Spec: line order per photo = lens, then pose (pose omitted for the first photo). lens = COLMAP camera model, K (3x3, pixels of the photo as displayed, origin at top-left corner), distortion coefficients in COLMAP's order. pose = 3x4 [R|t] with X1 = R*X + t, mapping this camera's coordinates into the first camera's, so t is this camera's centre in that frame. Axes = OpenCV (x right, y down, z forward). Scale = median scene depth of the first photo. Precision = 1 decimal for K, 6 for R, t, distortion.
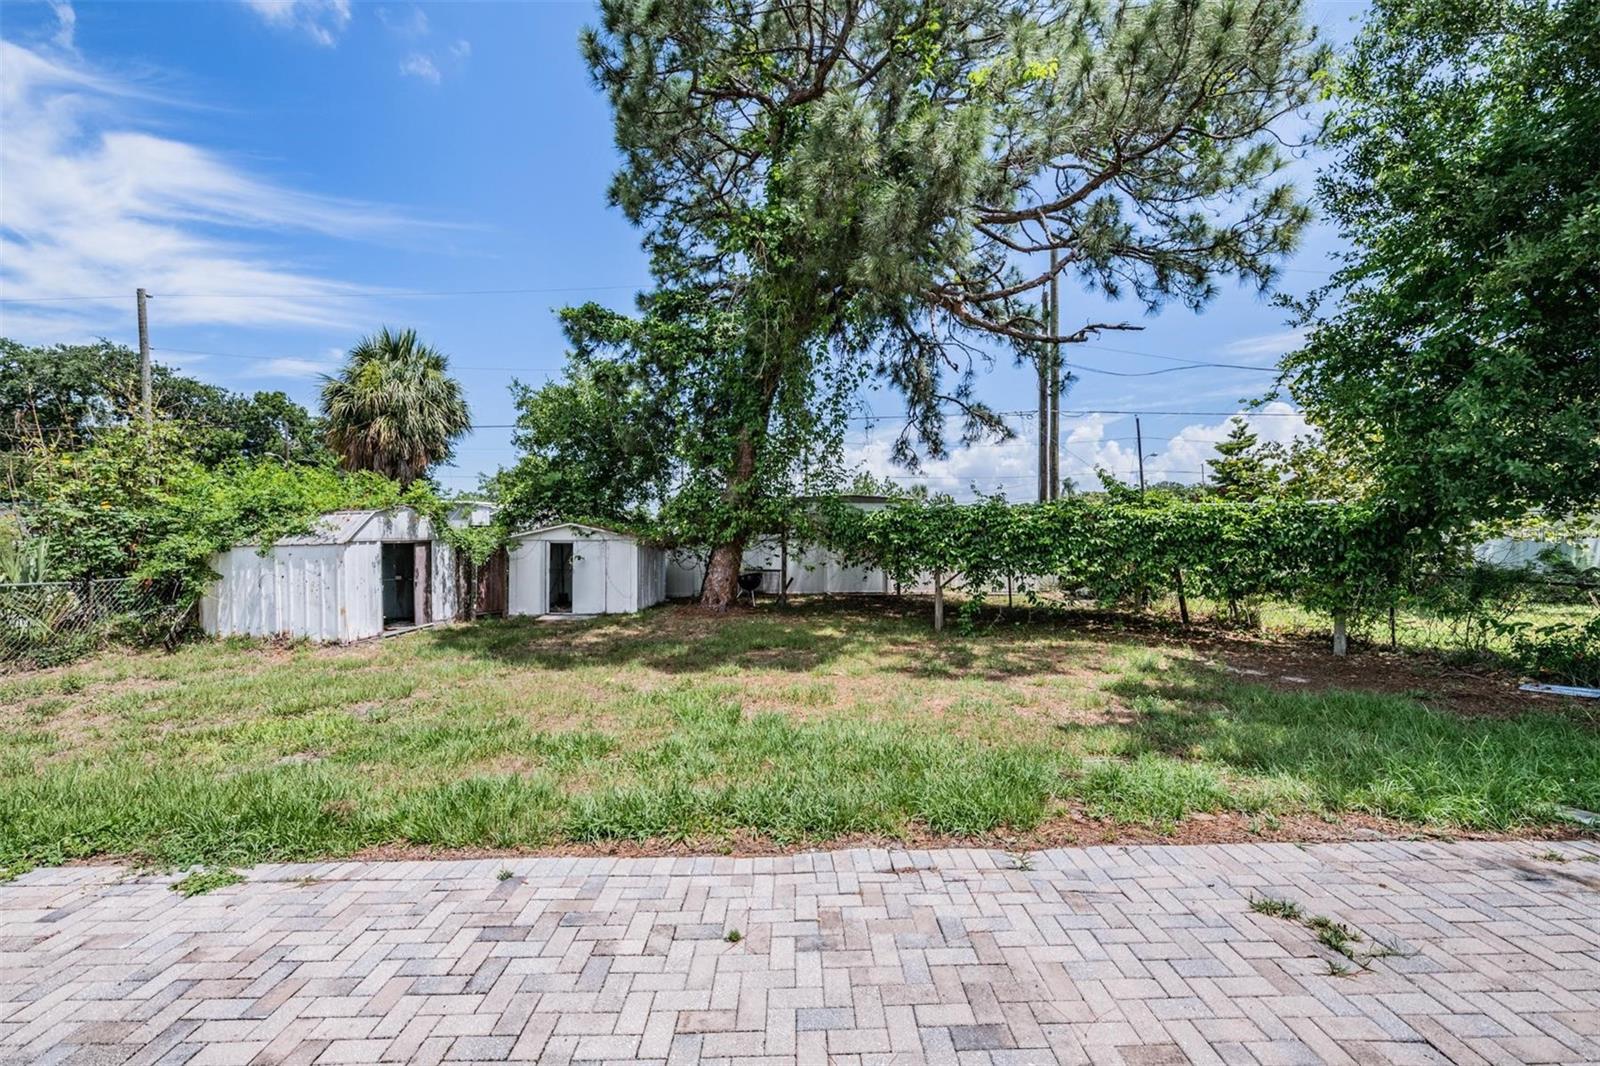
lens RADIAL K [[634.6, 0, 800.0], [0, 634.6, 533.0], [0, 0, 1]] dist [-0.000282, -0.000084]
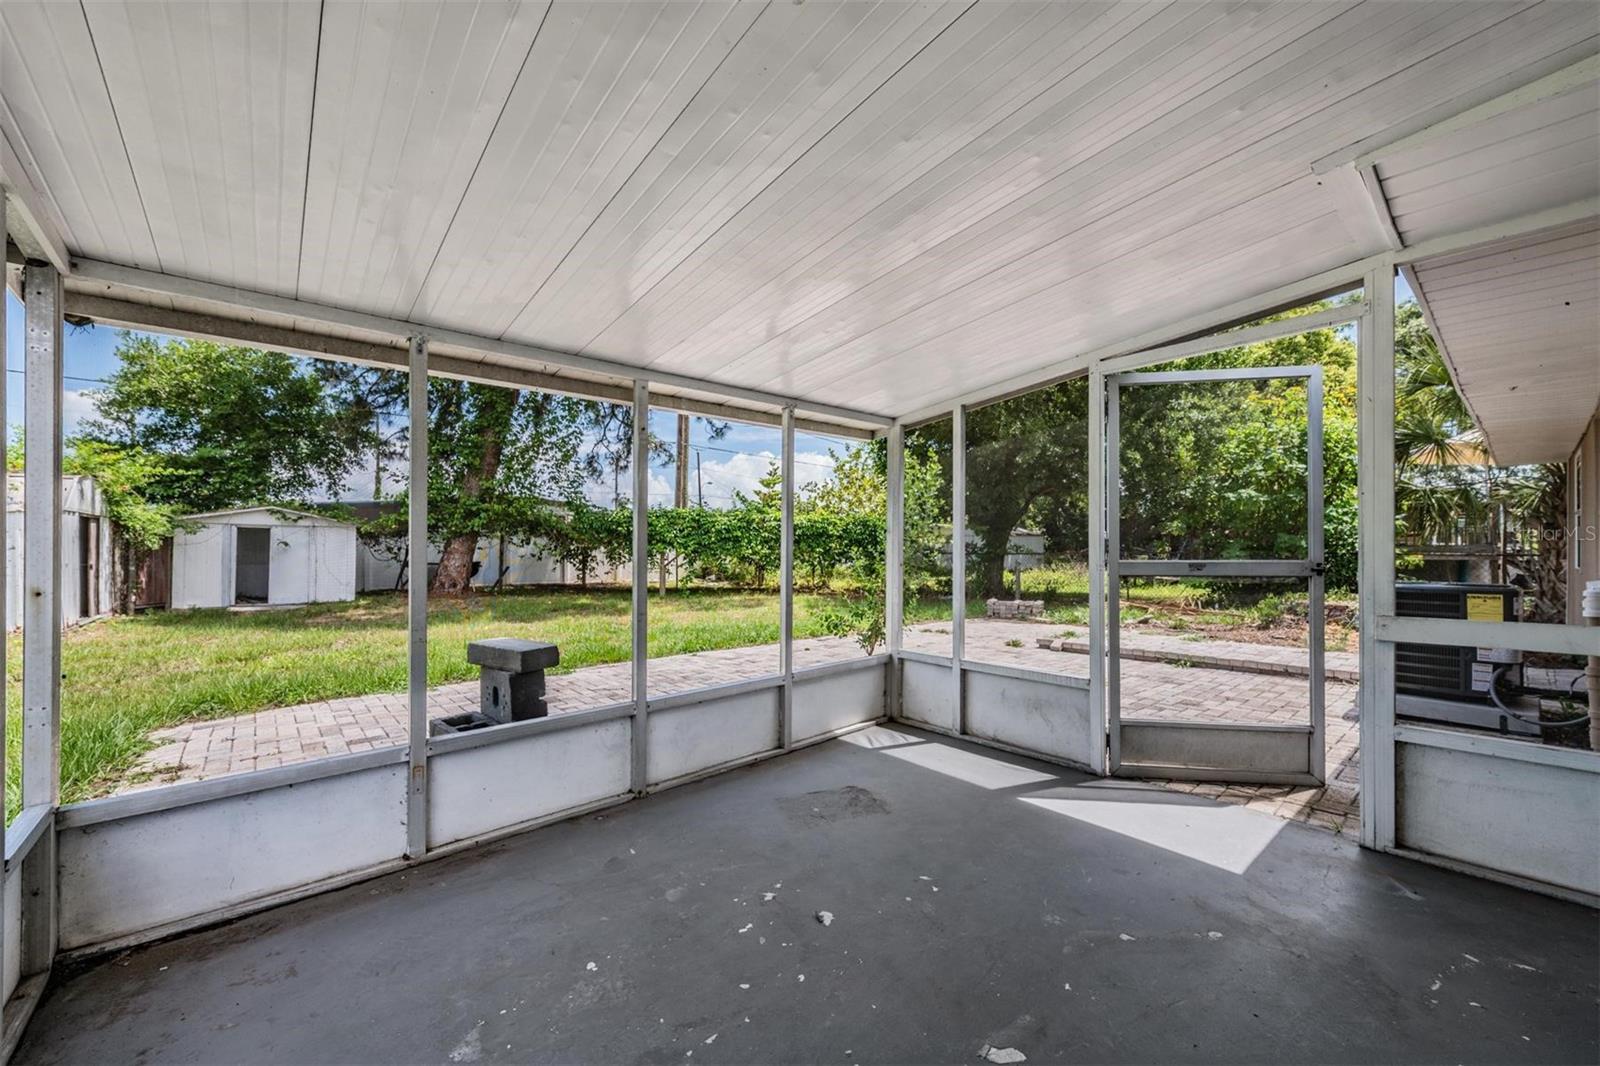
lens RADIAL K [[622.2, 0, 798.4], [0, 622.2, 563.7], [0, 0, 1]] dist [0.001924, 0.000033]
pose [[0.768335, -0.001269, 0.640047, -0.366659], [-0.012811, 0.999767, 0.017361, 0.044323], [-0.639920, -0.021539, 0.768140, -0.205947]]
